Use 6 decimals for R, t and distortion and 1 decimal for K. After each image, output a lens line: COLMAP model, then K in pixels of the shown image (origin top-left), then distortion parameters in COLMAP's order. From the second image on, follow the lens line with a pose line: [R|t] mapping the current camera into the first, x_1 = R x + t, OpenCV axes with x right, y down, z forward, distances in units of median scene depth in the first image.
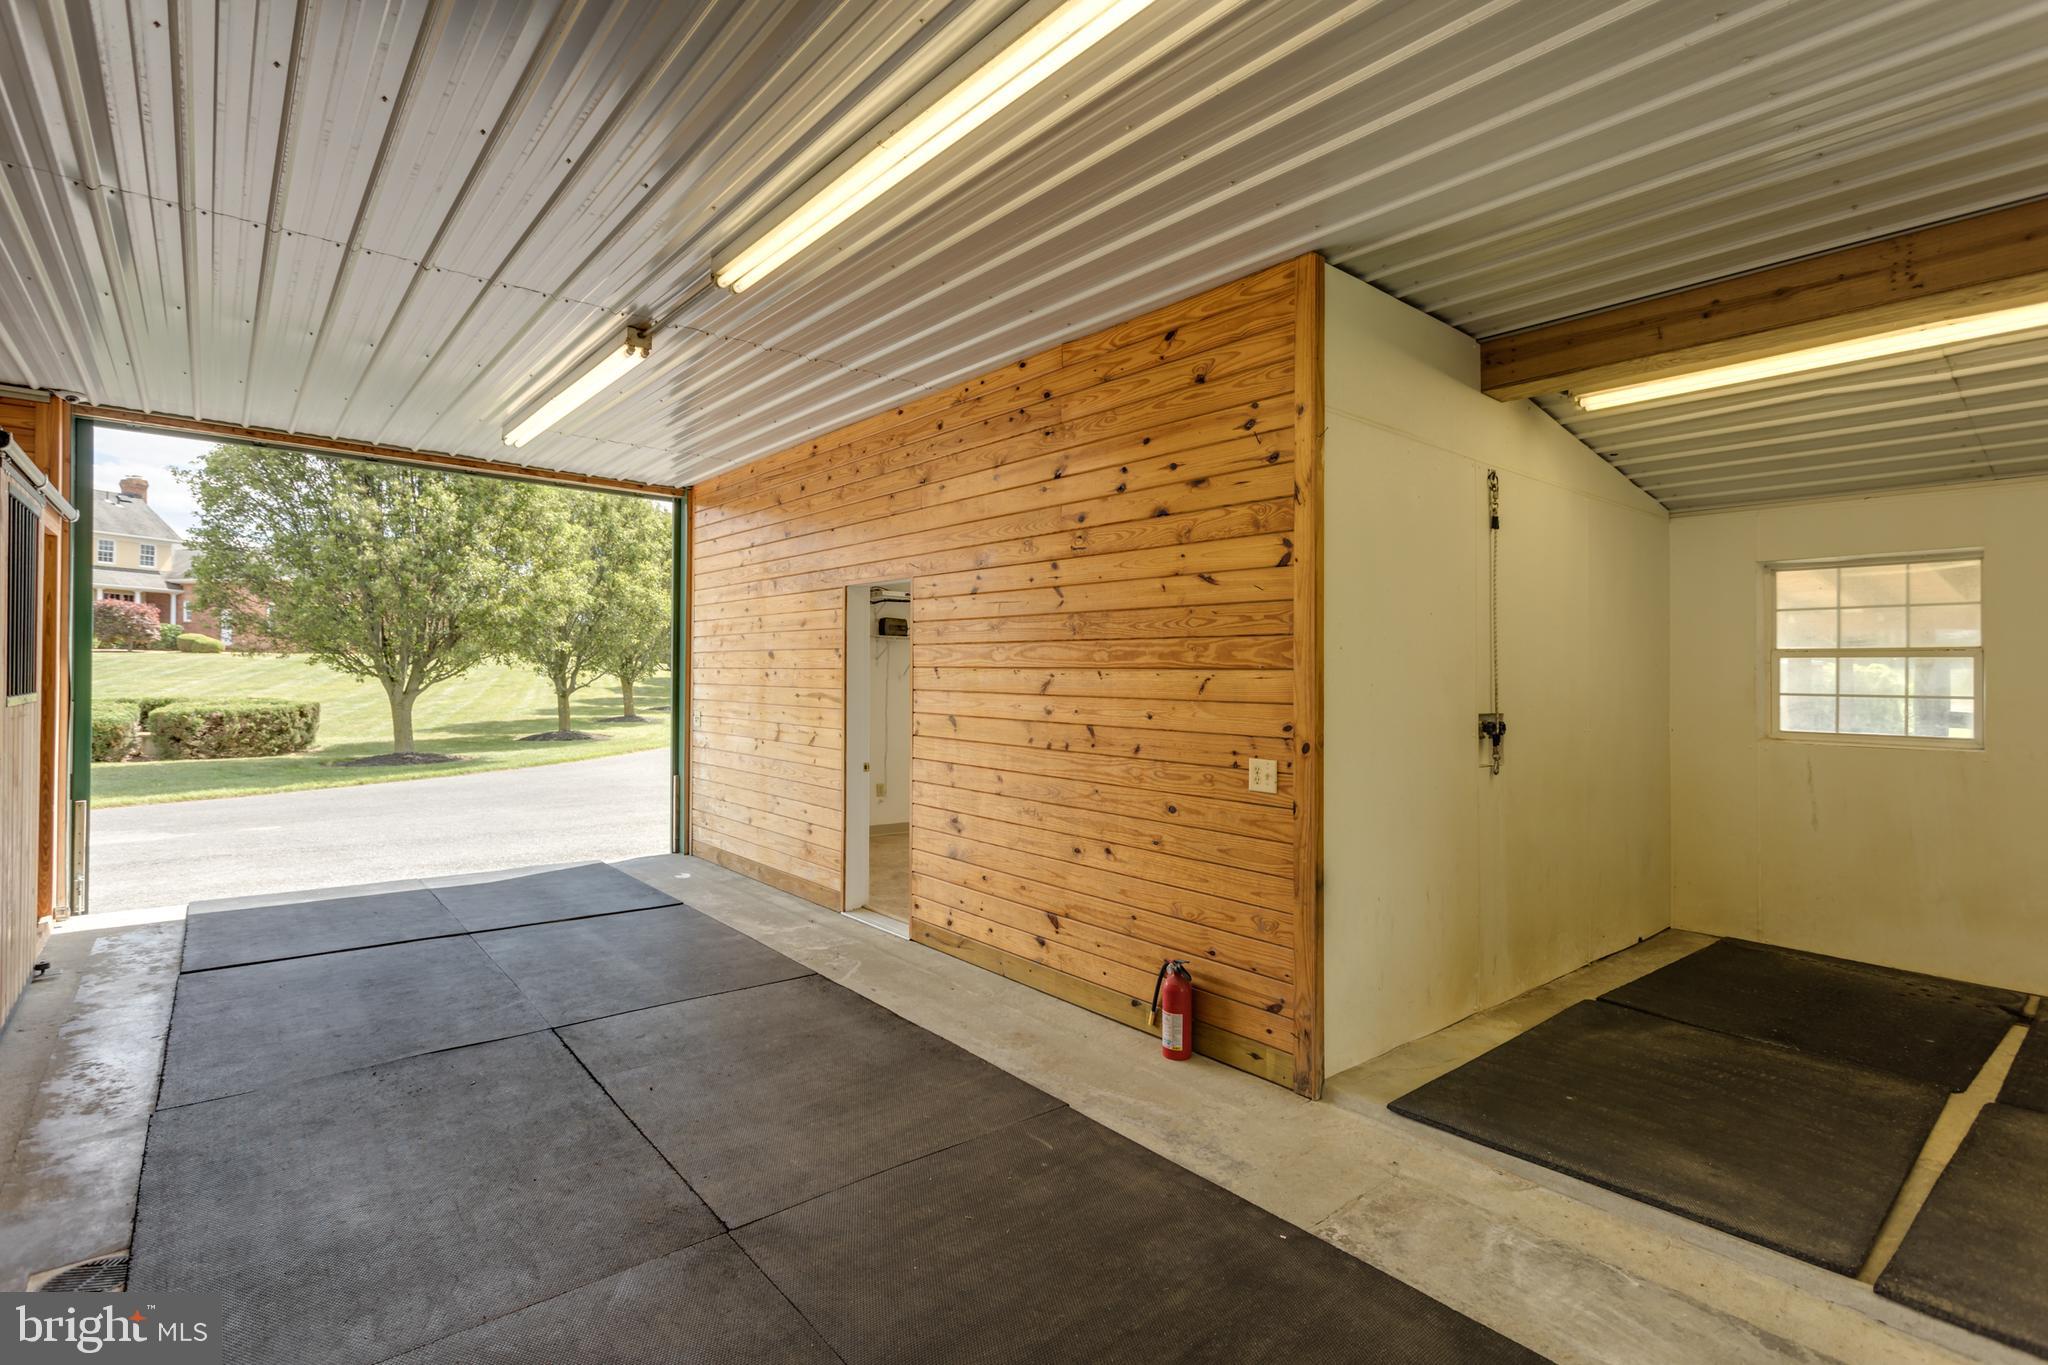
lens RADIAL K [[961.1, 0, 1026.5], [0, 961.1, 677.4], [0, 0, 1]] dist [0.000785, 0.000045]
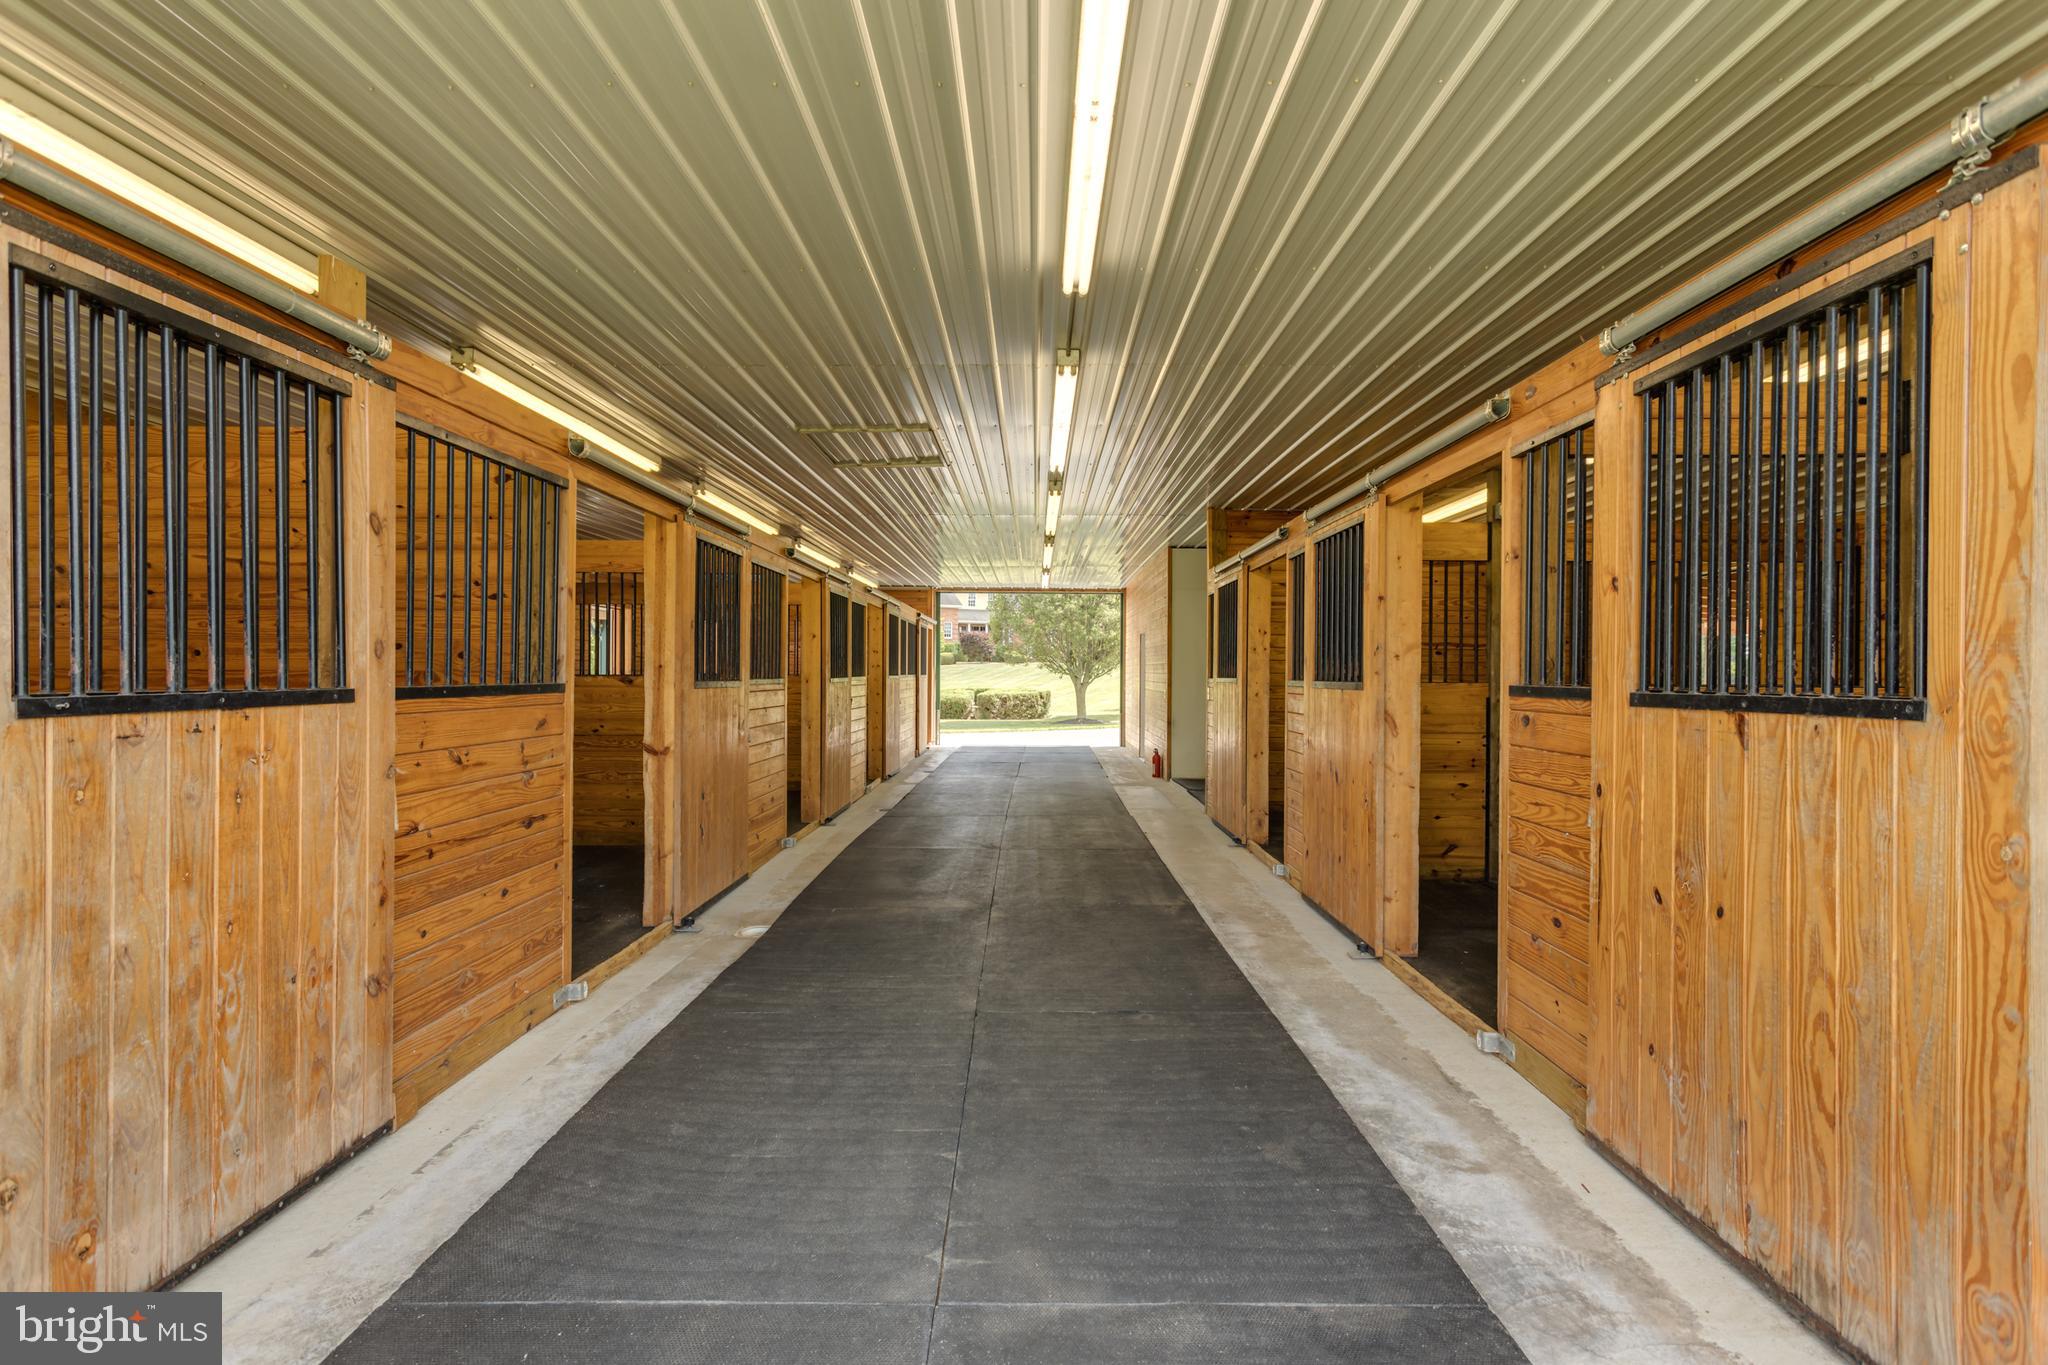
lens RADIAL K [[961.1, 0, 1023.4], [0, 961.1, 683.3], [0, 0, 1]] dist [0.000785, 0.000045]
pose [[0.752516, -0.000450, -0.658573, 0.414801], [0.001950, 0.999997, 0.001545, 0.010659], [0.658571, -0.002447, 0.752515, -0.378413]]
